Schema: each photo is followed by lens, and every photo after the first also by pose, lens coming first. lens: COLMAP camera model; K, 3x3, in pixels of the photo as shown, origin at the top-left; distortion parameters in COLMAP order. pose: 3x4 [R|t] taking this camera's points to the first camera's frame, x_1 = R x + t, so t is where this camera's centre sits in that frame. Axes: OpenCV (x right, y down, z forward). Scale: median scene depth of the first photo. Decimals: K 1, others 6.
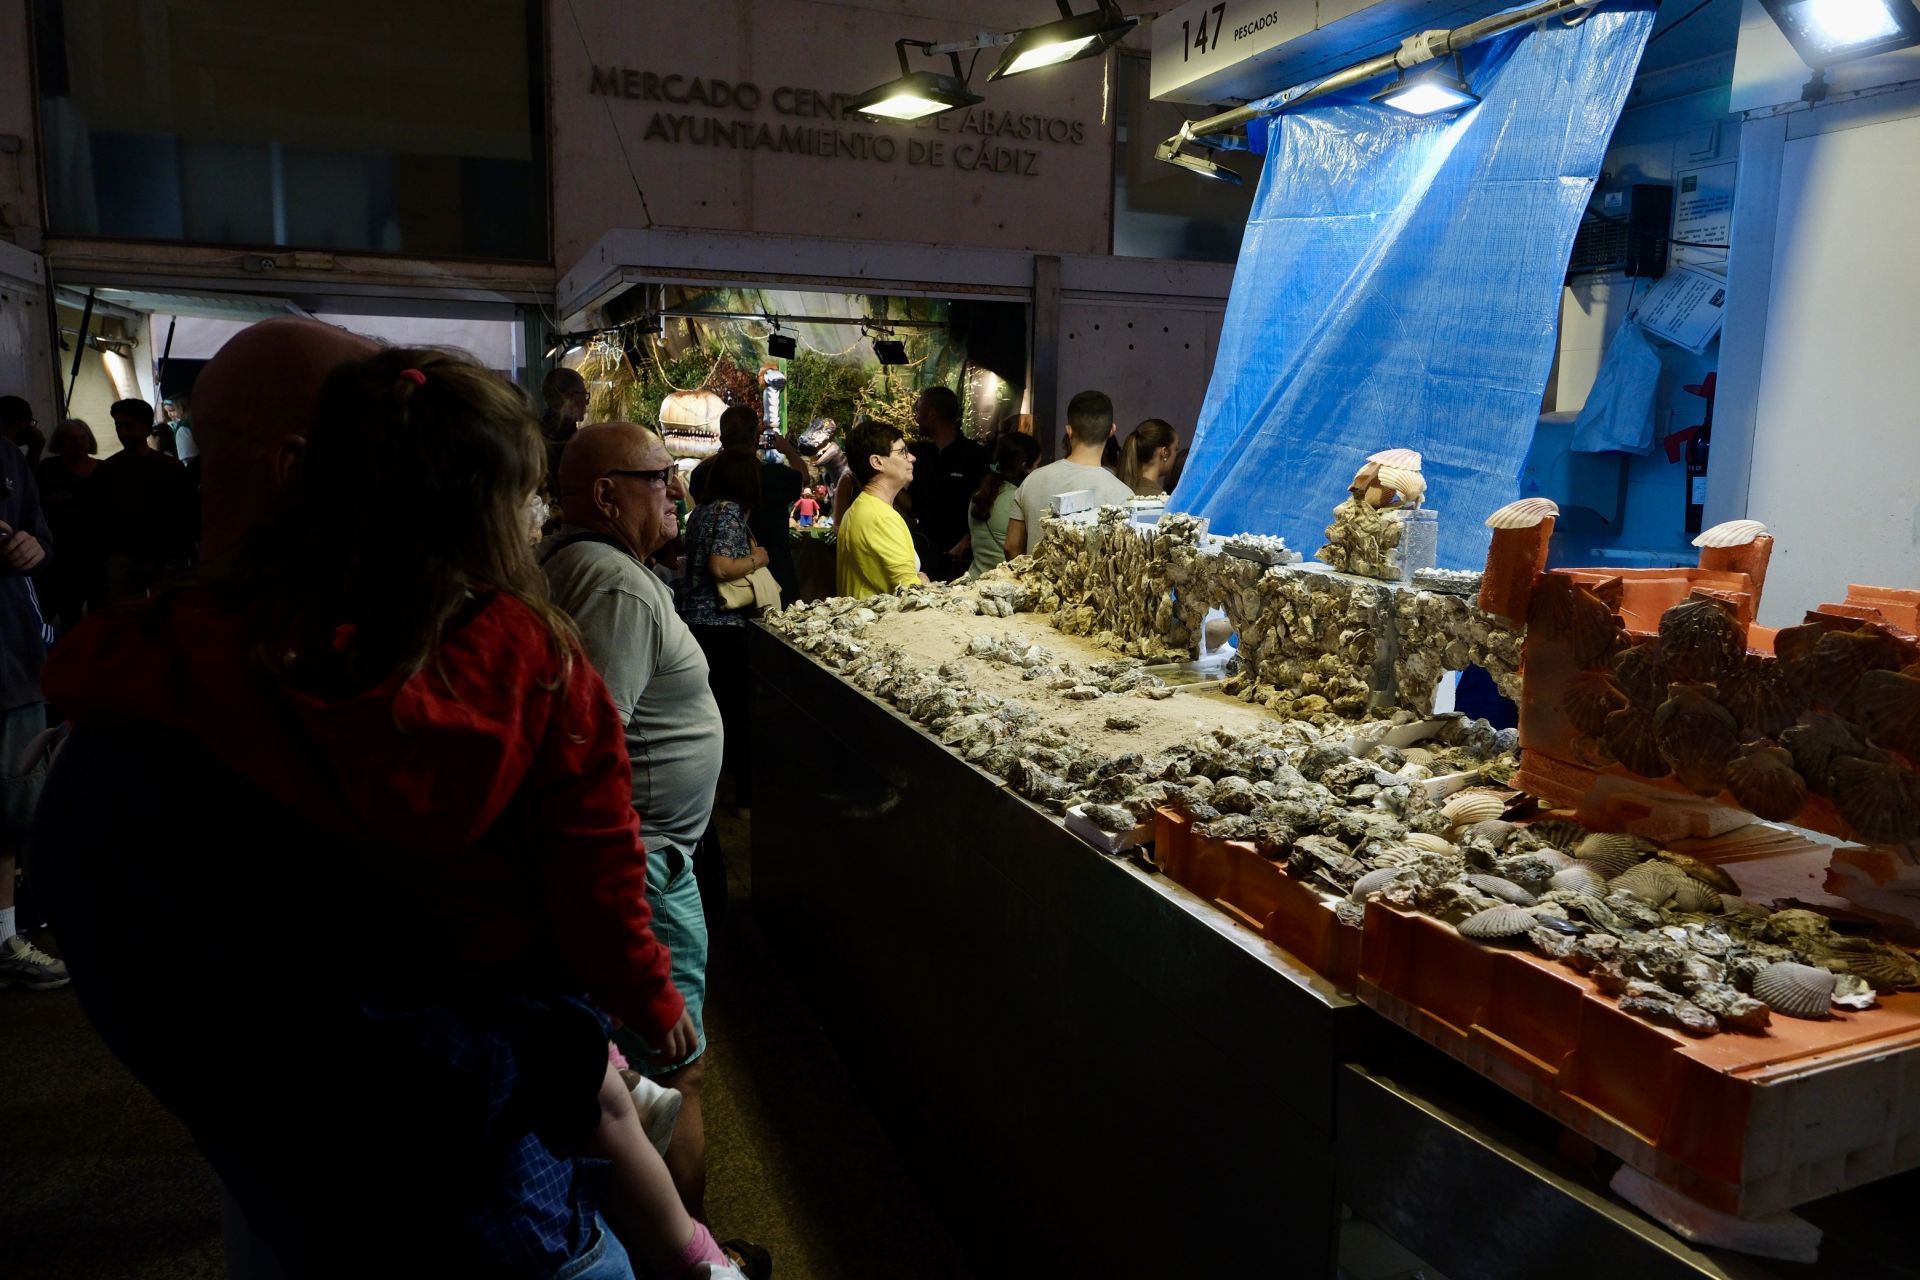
lens RADIAL K [[1294.8, 0, 956.8], [0, 1294.8, 629.3], [0, 0, 1]] dist [-0.012343, 0.002785]
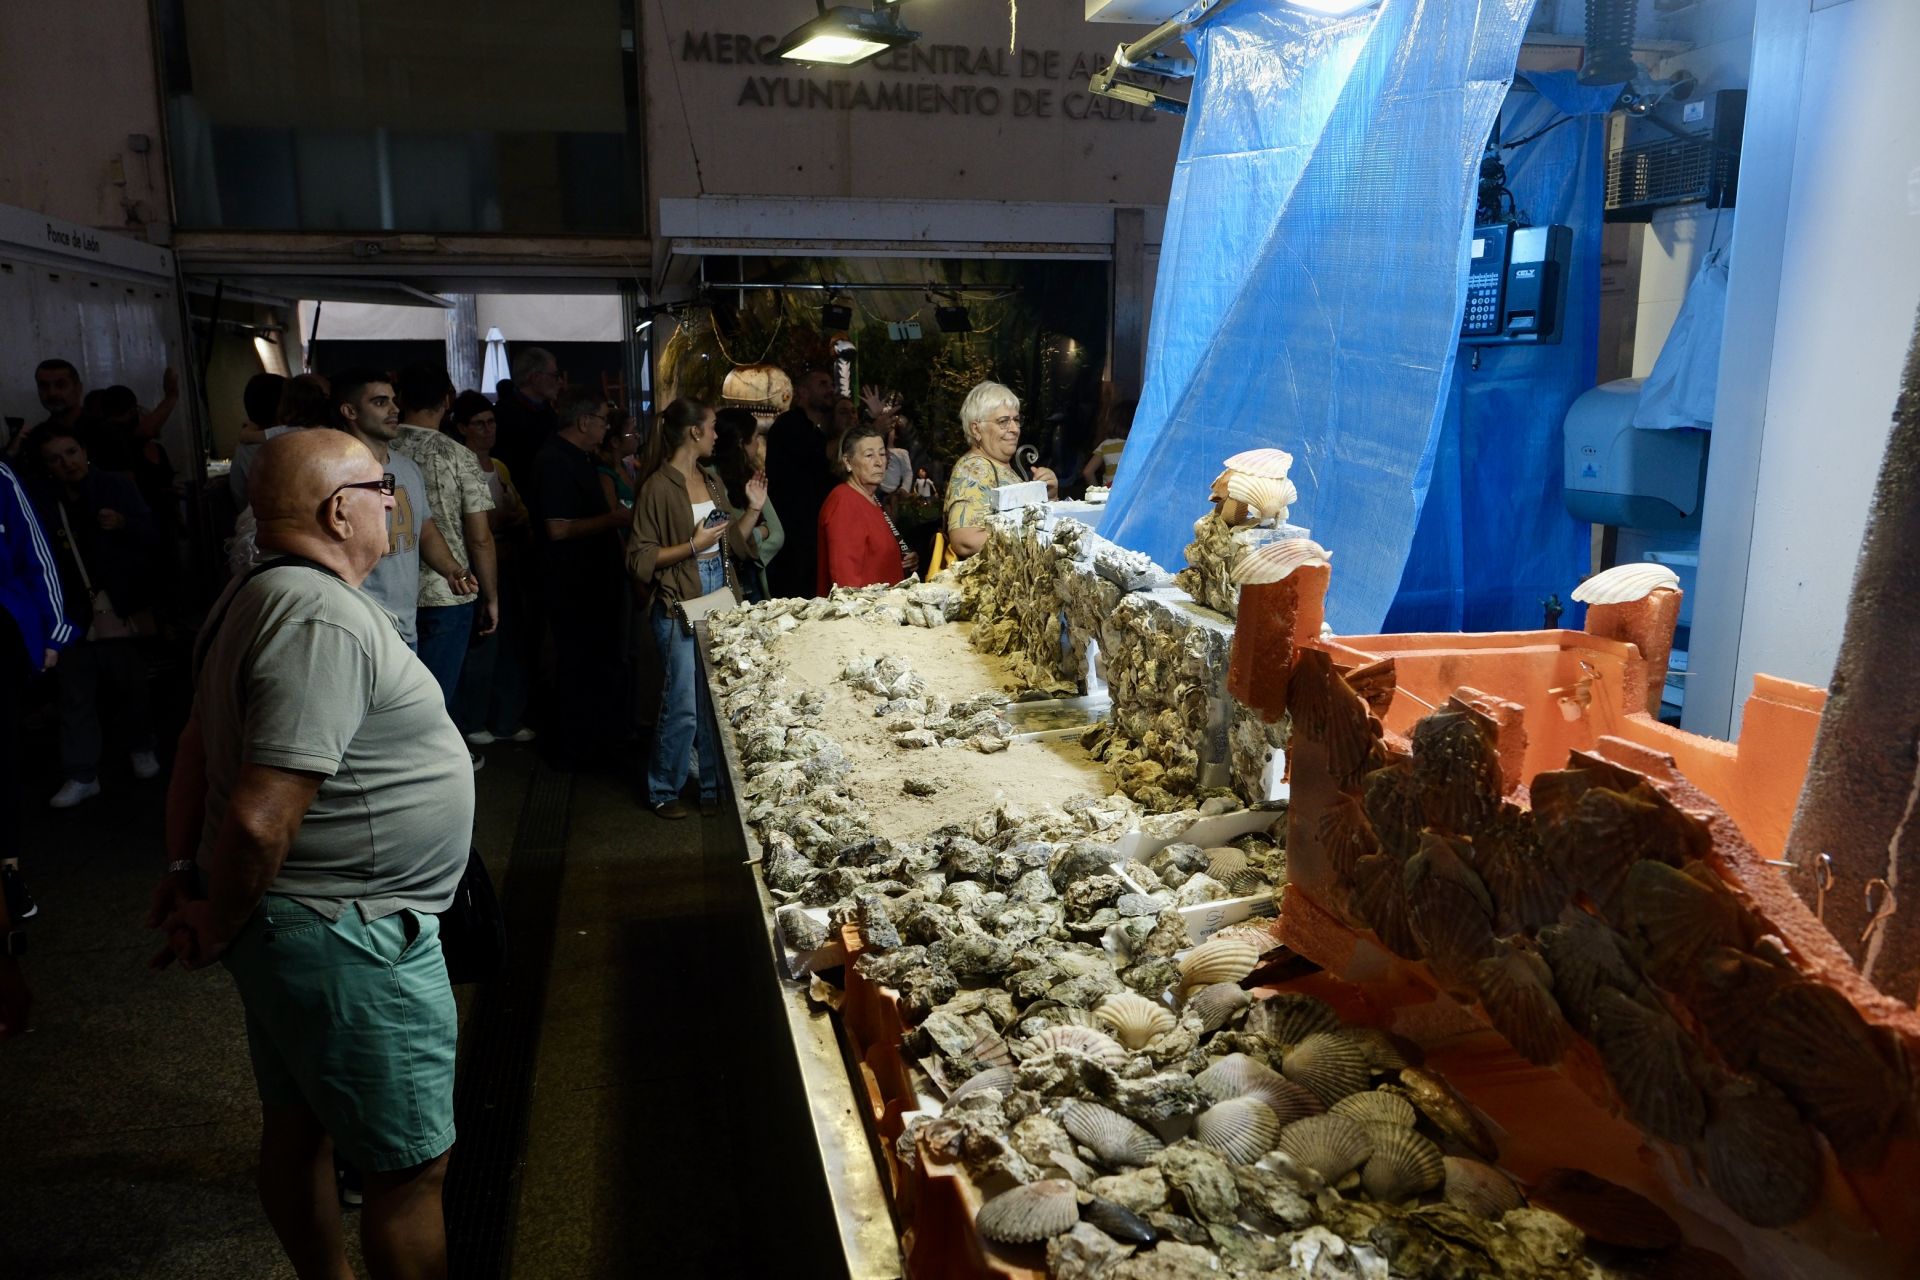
lens RADIAL K [[1282.9, 0, 942.8], [0, 1282.9, 635.4], [0, 0, 1]] dist [-0.017936, 0.003951]
pose [[0.986124, 0.012217, -0.165563, 0.262616], [-0.005988, 0.999257, 0.038071, -0.052173], [0.165905, -0.036551, 0.985464, 0.191952]]
